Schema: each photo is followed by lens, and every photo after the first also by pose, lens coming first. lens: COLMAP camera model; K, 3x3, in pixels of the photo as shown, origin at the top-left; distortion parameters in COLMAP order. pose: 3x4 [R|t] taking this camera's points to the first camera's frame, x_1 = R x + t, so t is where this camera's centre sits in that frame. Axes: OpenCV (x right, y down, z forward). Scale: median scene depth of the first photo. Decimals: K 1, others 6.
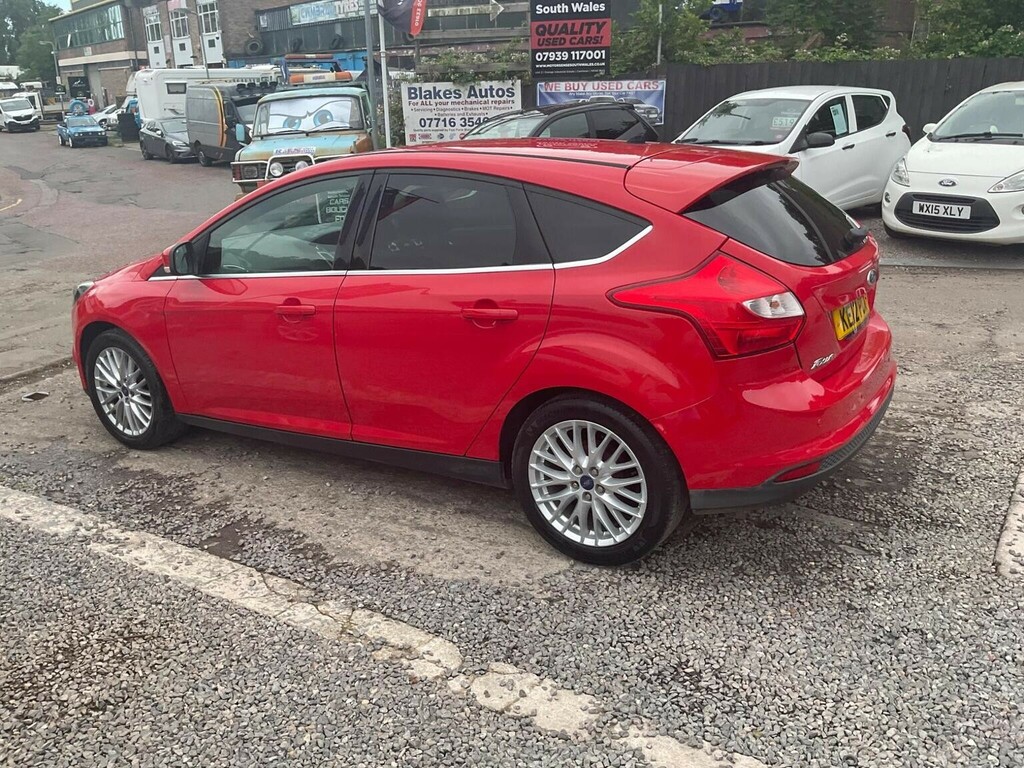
lens RADIAL K [[851.7, 0, 509.1], [0, 851.7, 387.4], [0, 0, 1]] dist [0.064020, -0.126397]
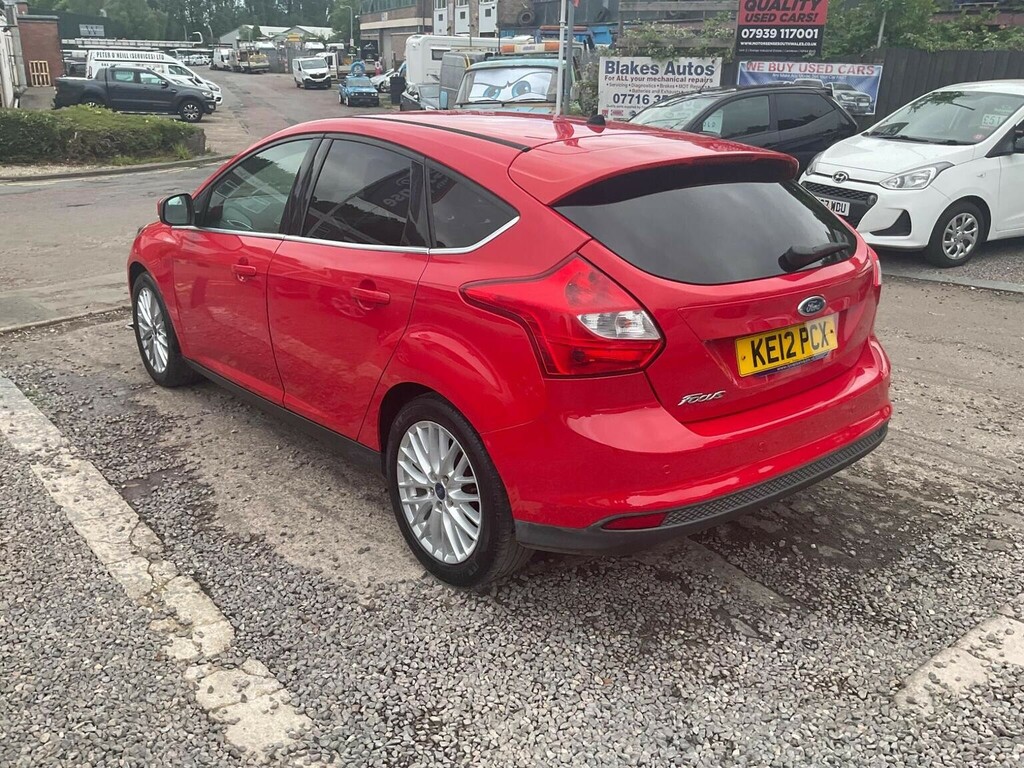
lens RADIAL K [[851.7, 0, 509.3], [0, 851.7, 386.4], [0, 0, 1]] dist [0.064020, -0.126397]
pose [[0.950529, 0.146821, -0.273749, 0.311212], [-0.140225, 0.989158, 0.043621, -0.039331], [0.277186, -0.003077, 0.960811, 0.110162]]
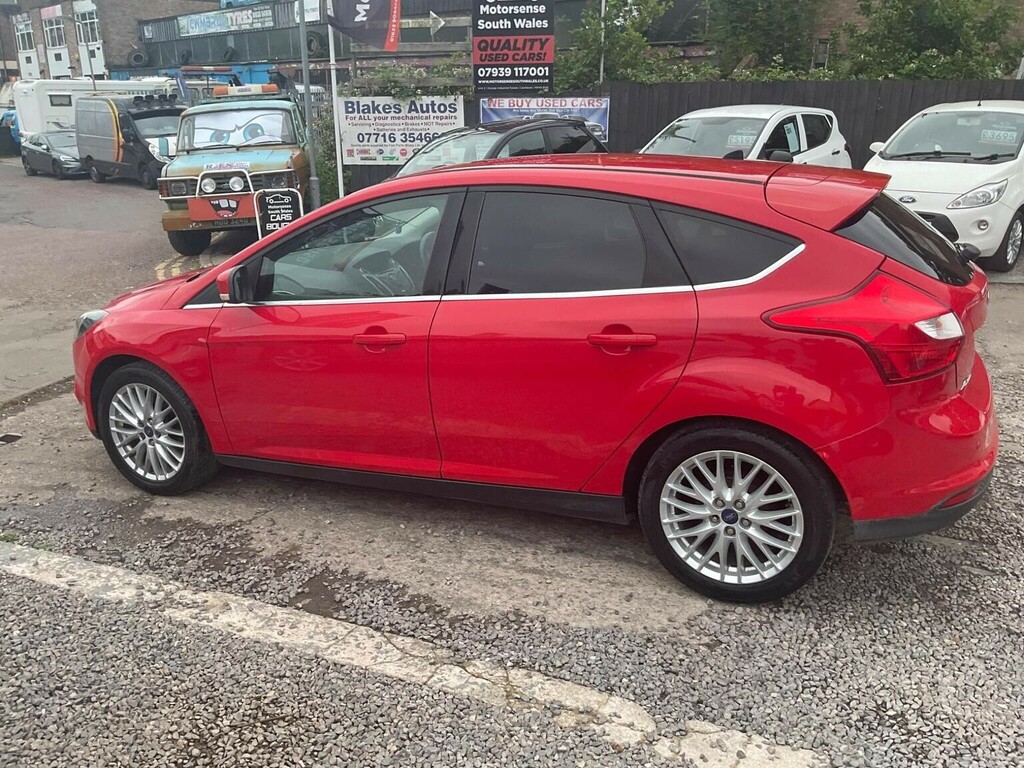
lens RADIAL K [[851.7, 0, 505.8], [0, 851.7, 389.9], [0, 0, 1]] dist [0.064020, -0.126397]
pose [[0.991956, -0.028419, 0.123349, -0.210231], [0.030256, 0.999457, -0.013038, -0.018626], [-0.122912, 0.016666, 0.992278, 0.067750]]
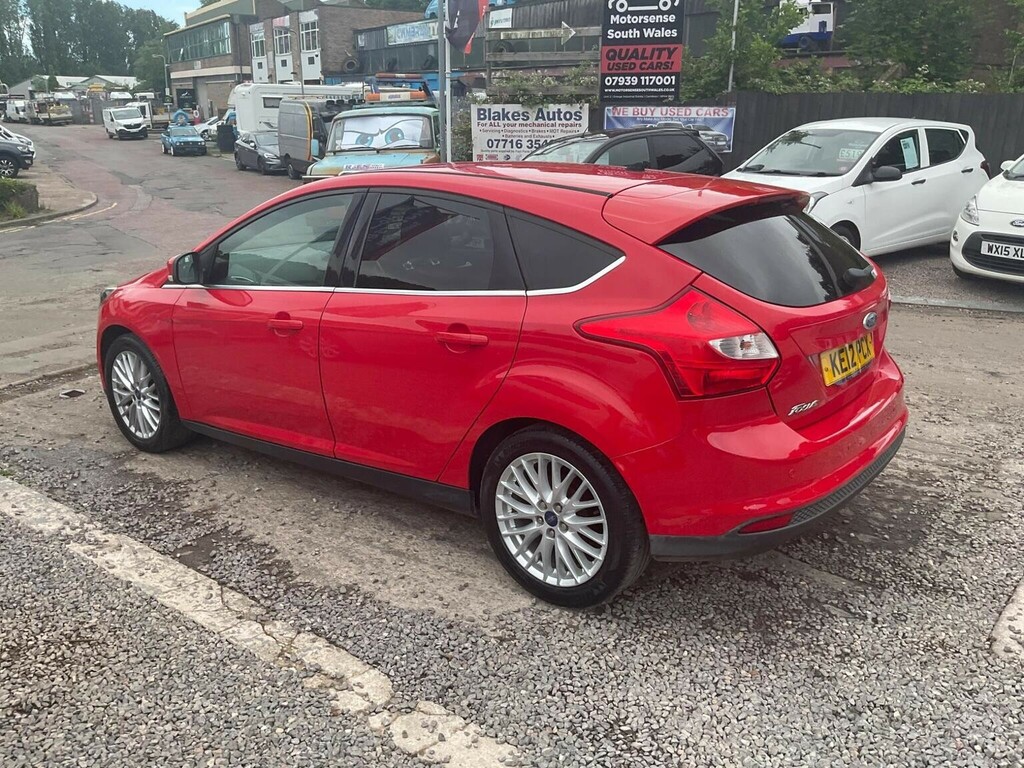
lens RADIAL K [[851.7, 0, 507.5], [0, 851.7, 381.6], [0, 0, 1]] dist [0.064020, -0.126397]
pose [[0.993947, 0.056467, -0.094236, 0.097432], [-0.059193, 0.997898, -0.026390, -0.011272], [0.092548, 0.031808, 0.995200, 0.025472]]
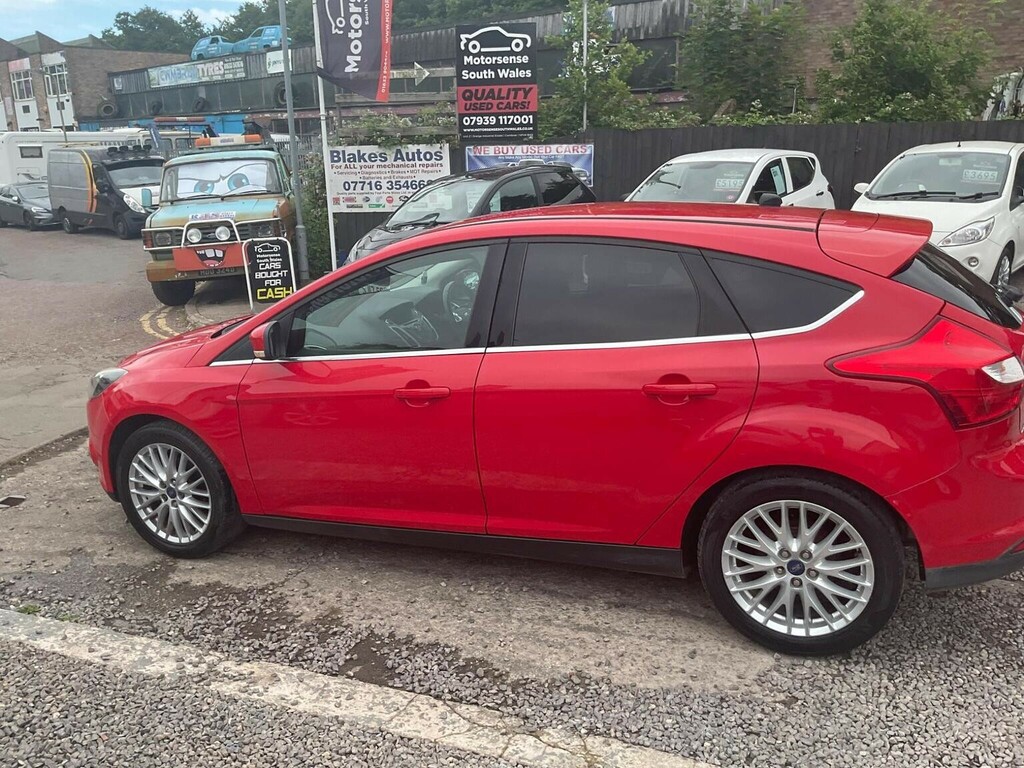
lens RADIAL K [[851.7, 0, 506.1], [0, 851.7, 385.8], [0, 0, 1]] dist [0.064020, -0.126397]
pose [[0.986163, -0.044212, 0.159774, -0.280651], [0.055077, 0.996414, -0.064225, -0.032781], [-0.156362, 0.072136, 0.985062, 0.093707]]
